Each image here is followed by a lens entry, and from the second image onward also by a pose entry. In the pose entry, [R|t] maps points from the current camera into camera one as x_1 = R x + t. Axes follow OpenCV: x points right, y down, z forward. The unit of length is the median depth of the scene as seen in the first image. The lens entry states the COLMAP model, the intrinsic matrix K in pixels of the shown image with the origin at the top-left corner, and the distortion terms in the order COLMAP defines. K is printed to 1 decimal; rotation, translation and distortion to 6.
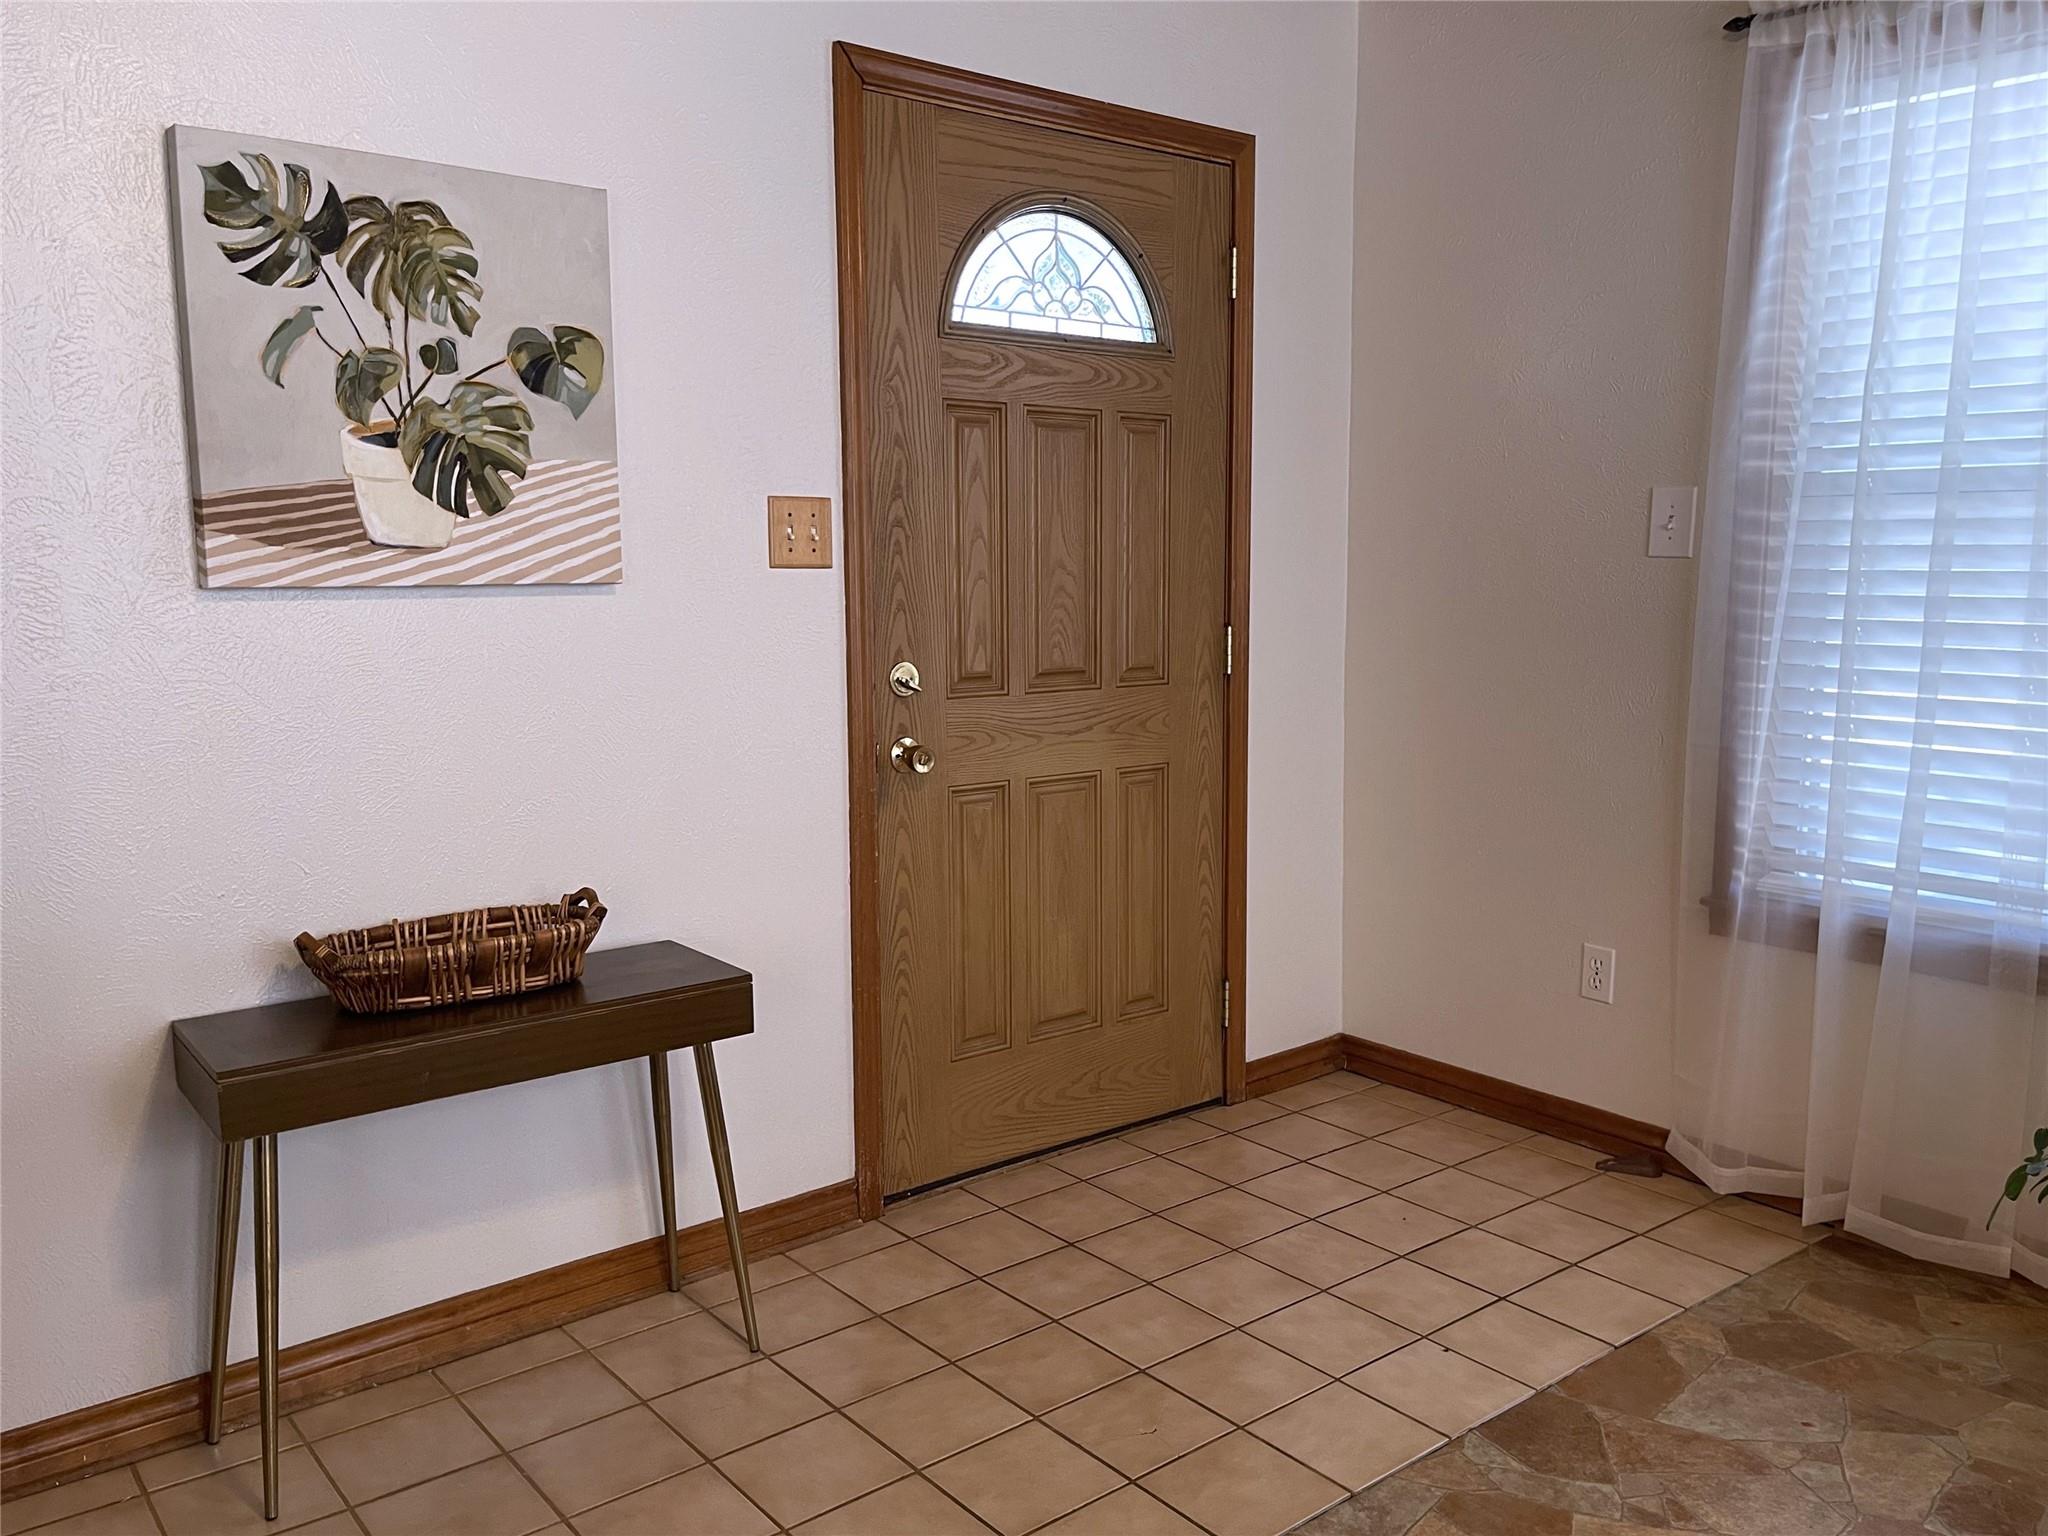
lens RADIAL K [[1554.6, 0, 1084.8], [0, 1554.6, 758.2], [0, 0, 1]] dist [0.065570, -0.076022]
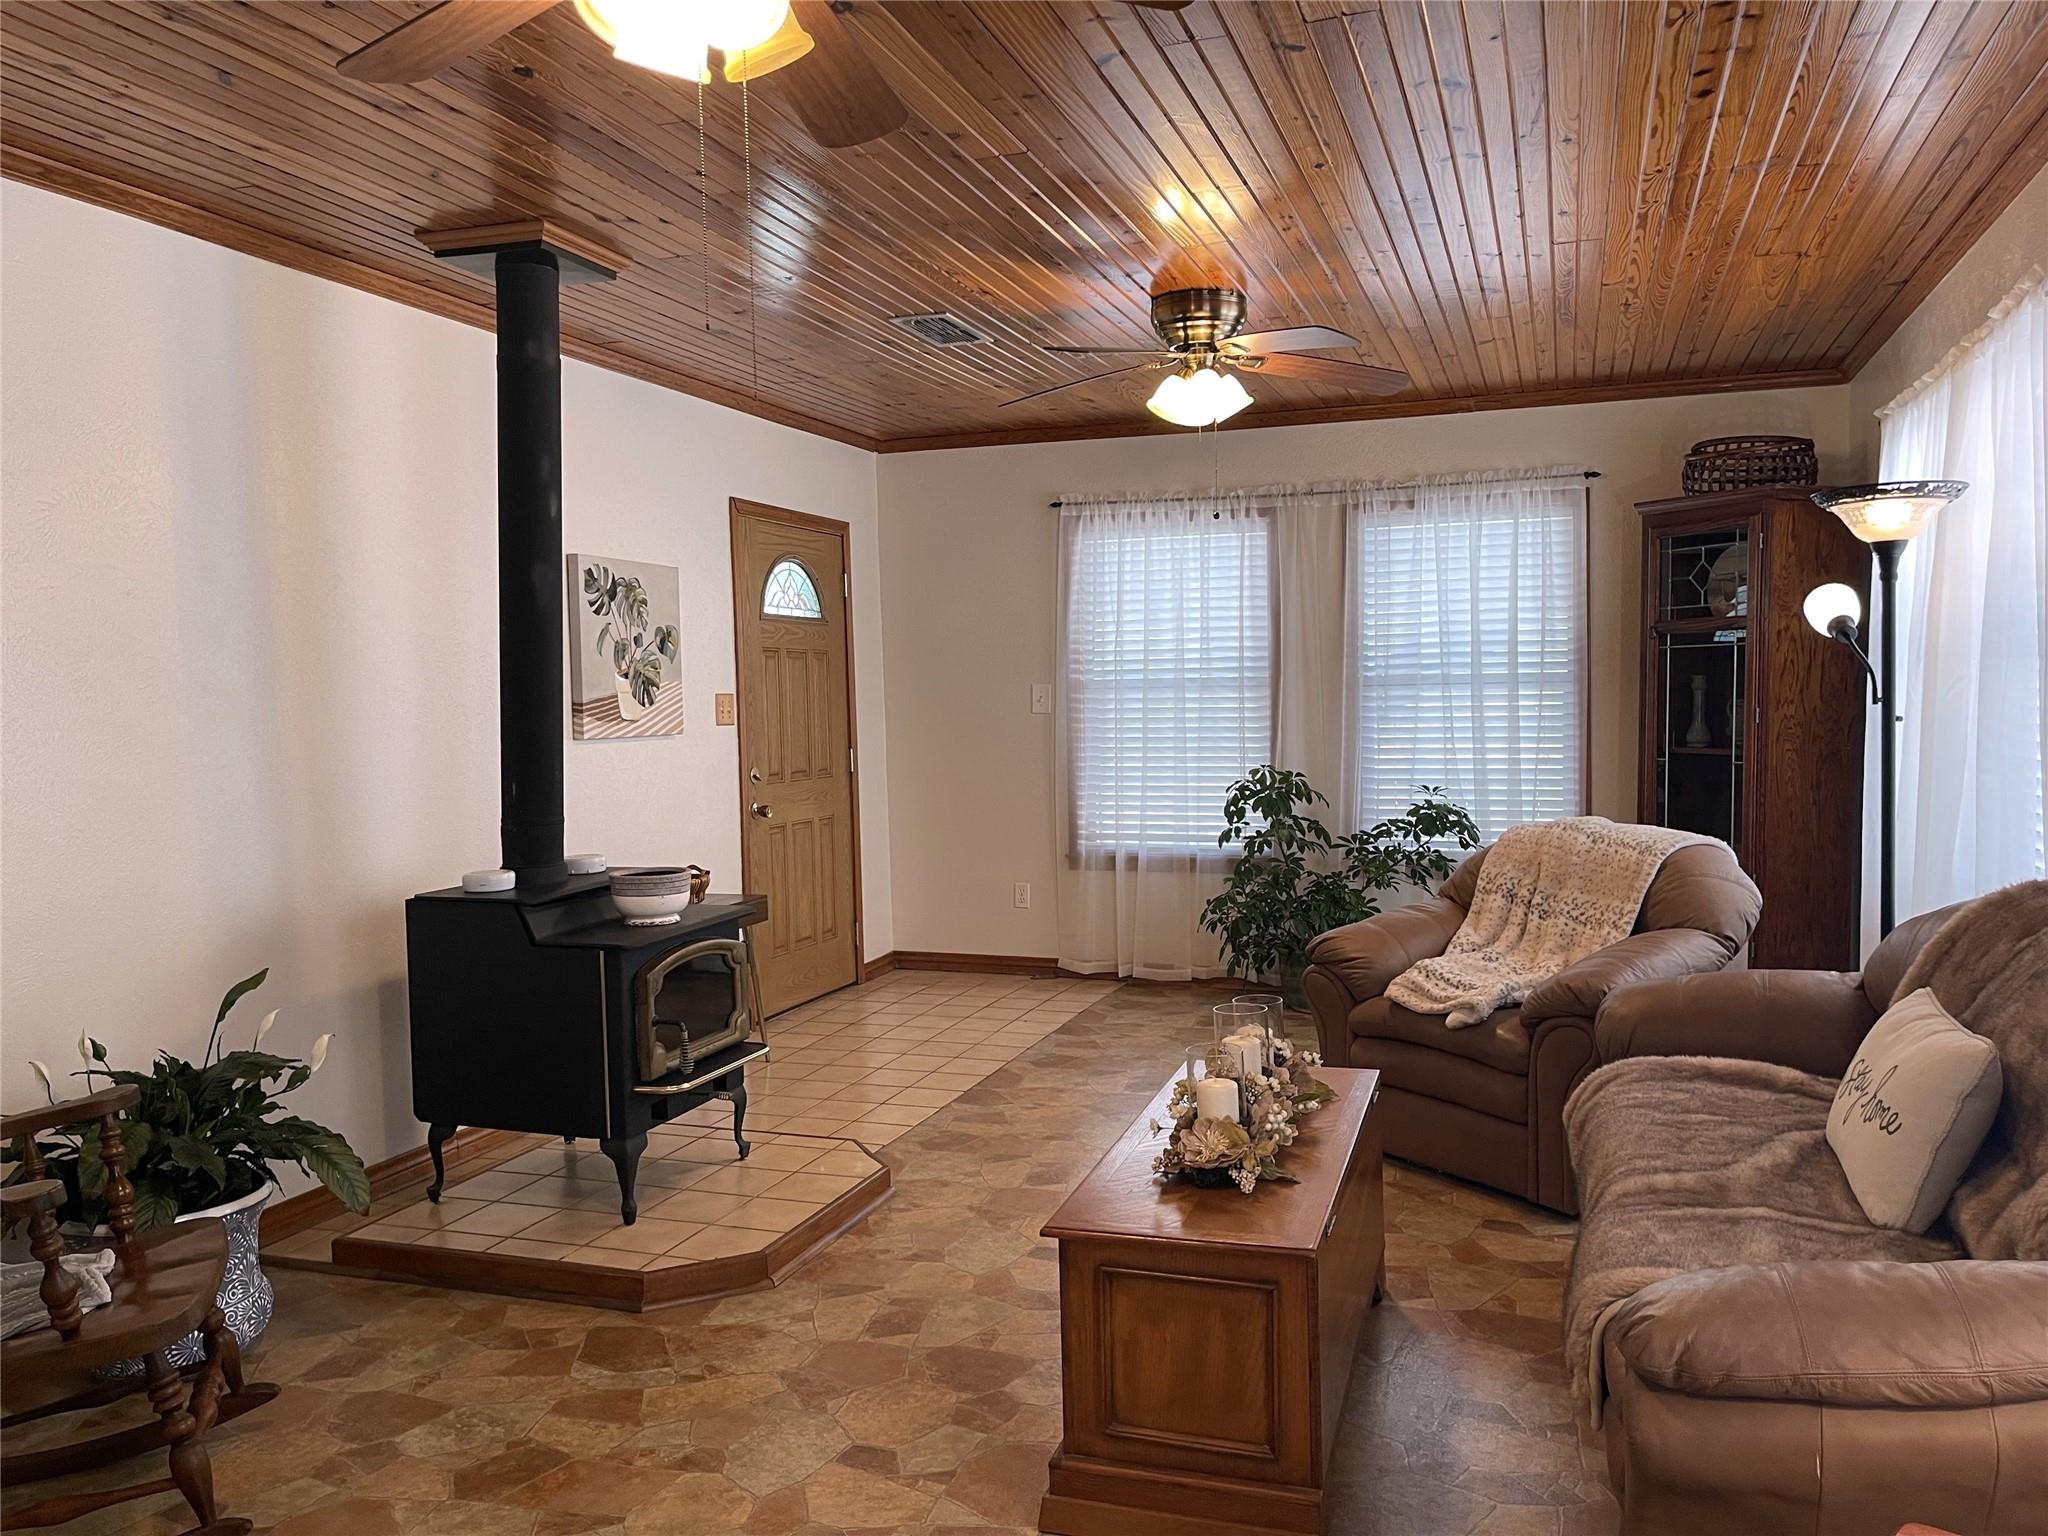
lens RADIAL K [[1554.6, 0, 1025.1], [0, 1554.6, 760.6], [0, 0, 1]] dist [0.065570, -0.076022]
pose [[0.854066, -0.034425, 0.519024, -0.970309], [0.082578, 0.994127, -0.069946, 0.117269], [-0.513568, 0.102598, 0.851893, -1.097128]]
